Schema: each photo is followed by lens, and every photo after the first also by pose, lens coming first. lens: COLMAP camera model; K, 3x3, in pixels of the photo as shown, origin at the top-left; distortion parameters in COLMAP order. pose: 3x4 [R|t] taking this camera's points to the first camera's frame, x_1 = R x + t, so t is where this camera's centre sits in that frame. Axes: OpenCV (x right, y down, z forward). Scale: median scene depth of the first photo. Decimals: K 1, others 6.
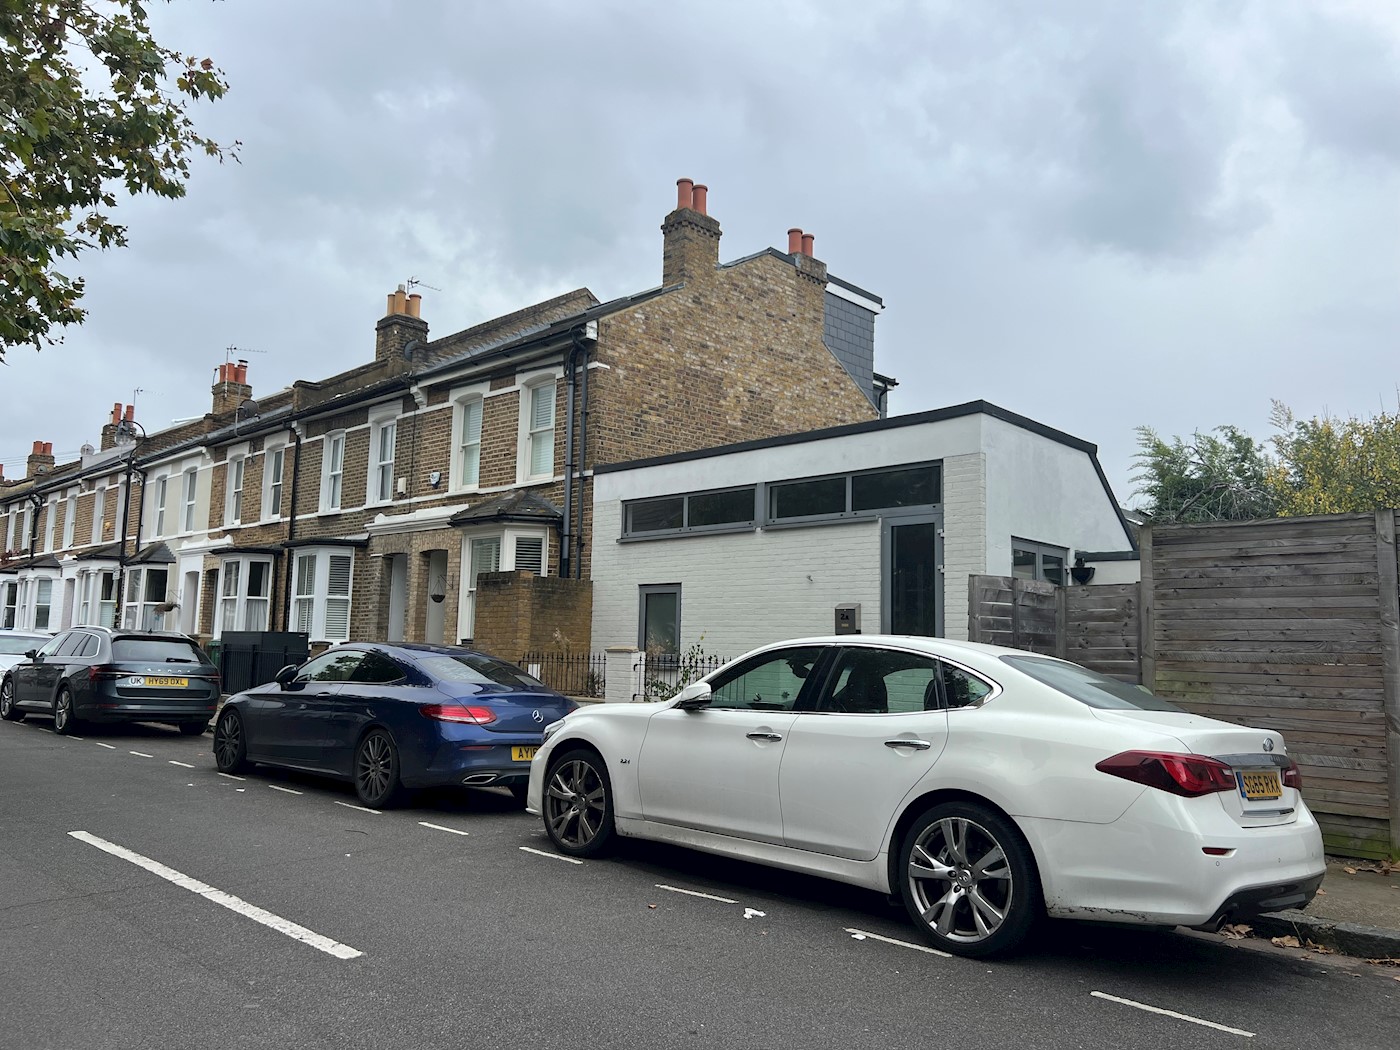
lens RADIAL K [[1050.3, 0, 700.0], [0, 1050.3, 525.0], [0, 0, 1]] dist [0.081870, -0.095690]
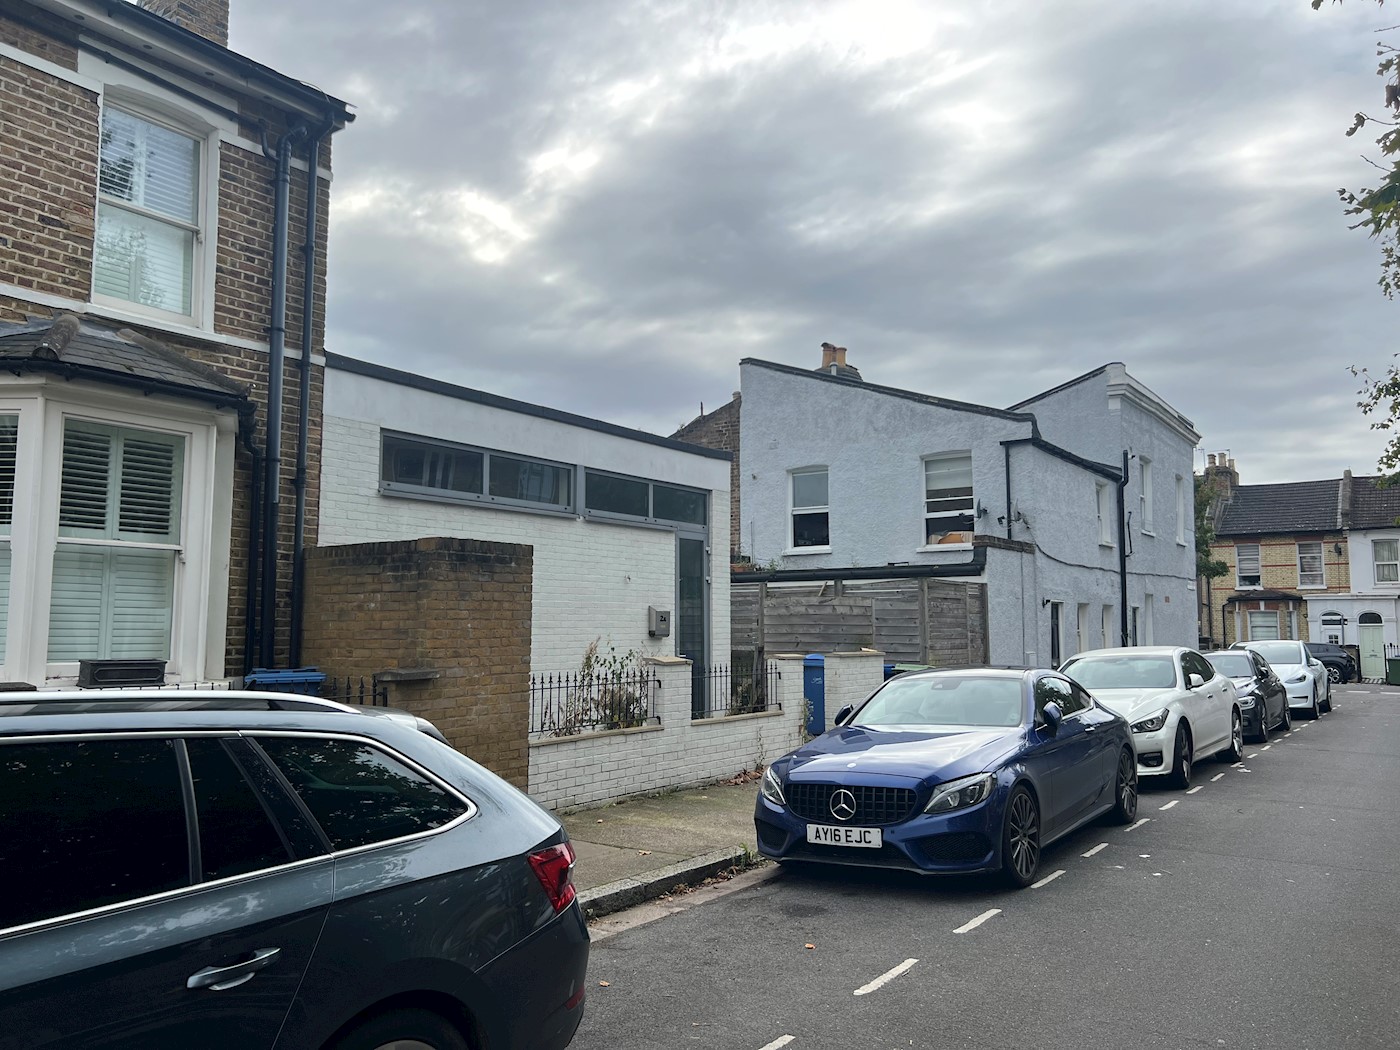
lens RADIAL K [[1050.3, 0, 700.0], [0, 1050.3, 525.0], [0, 0, 1]] dist [0.081870, -0.095690]
pose [[-0.158176, 0.073976, 0.984636, -0.758390], [-0.120824, 0.988246, -0.093657, 0.073651], [-0.979991, -0.133782, -0.147378, 0.942989]]
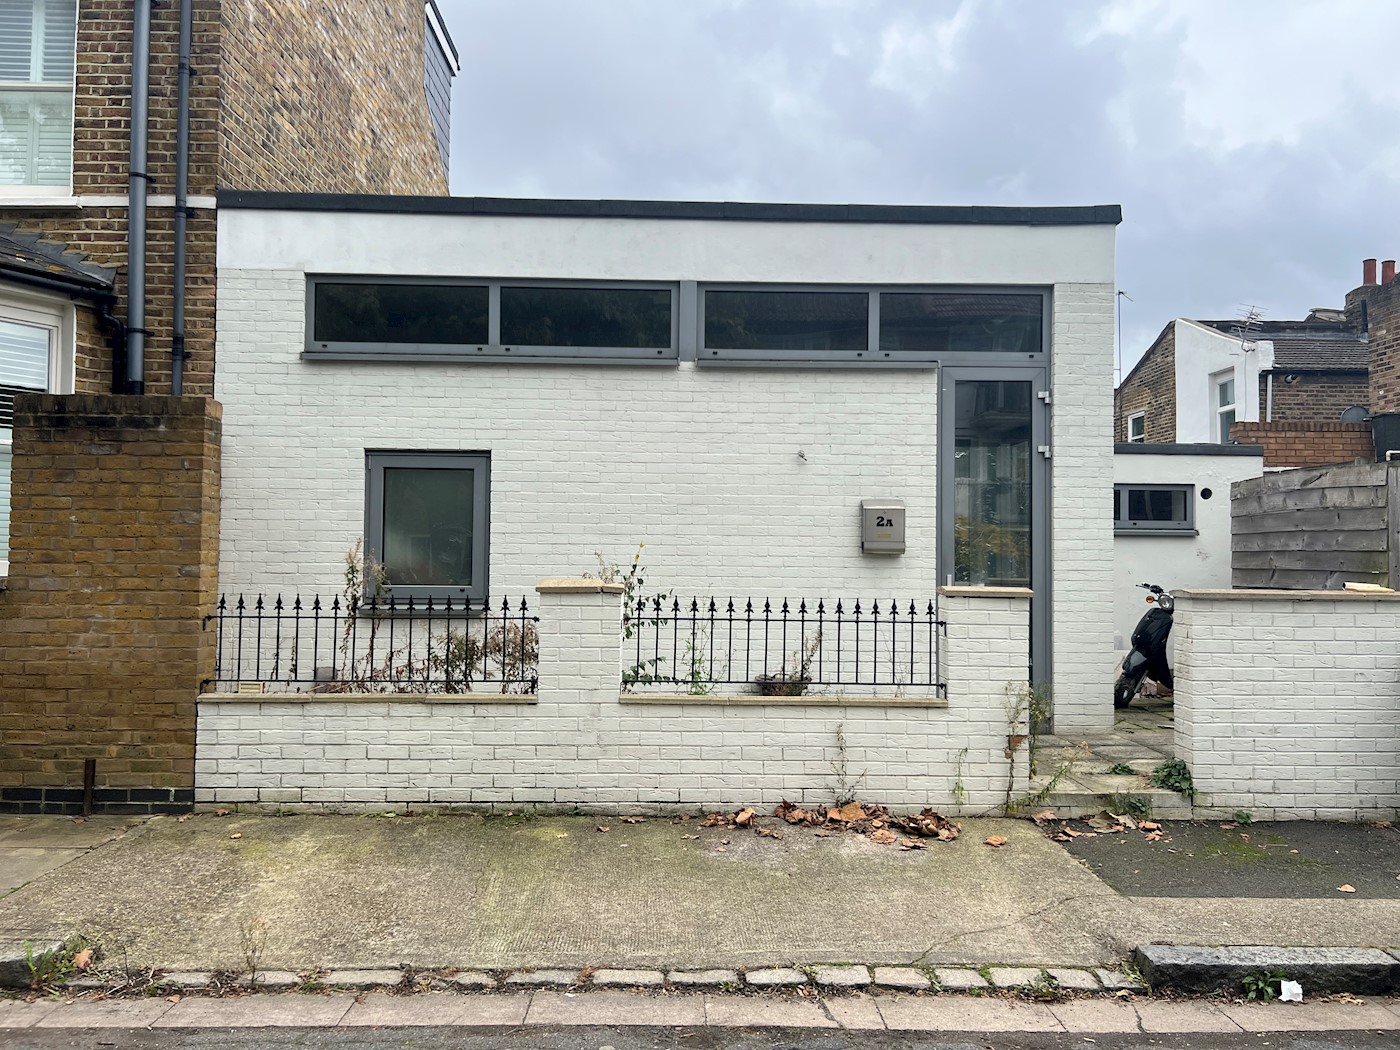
lens RADIAL K [[1050.3, 0, 700.0], [0, 1050.3, 525.0], [0, 0, 1]] dist [0.081870, -0.095690]
pose [[0.698704, 0.006431, 0.715382, -0.313378], [-0.079652, 0.994442, 0.068856, 0.046162], [-0.710963, -0.105091, 0.695333, 0.542072]]
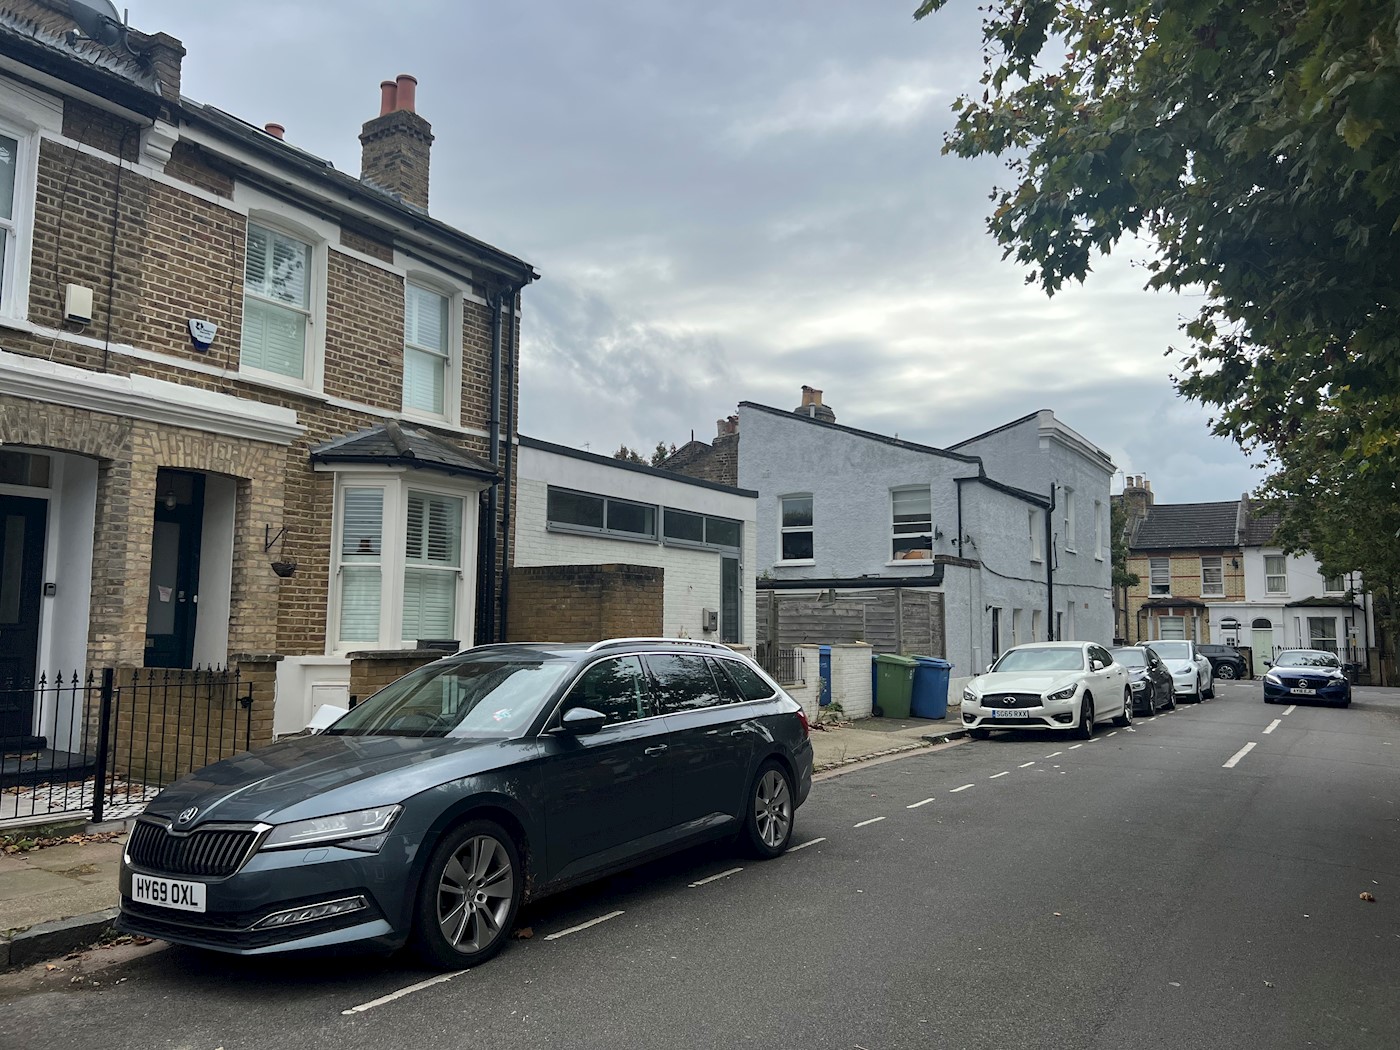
lens RADIAL K [[1041.5, 0, 700.0], [0, 1041.5, 525.0], [0, 0, 1]] dist [0.126251, -0.232608]
pose [[-0.213379, 0.073378, 0.974210, -1.035440], [-0.128502, 0.986404, -0.102442, 0.091953], [-0.968482, -0.147047, -0.201049, 1.100368]]
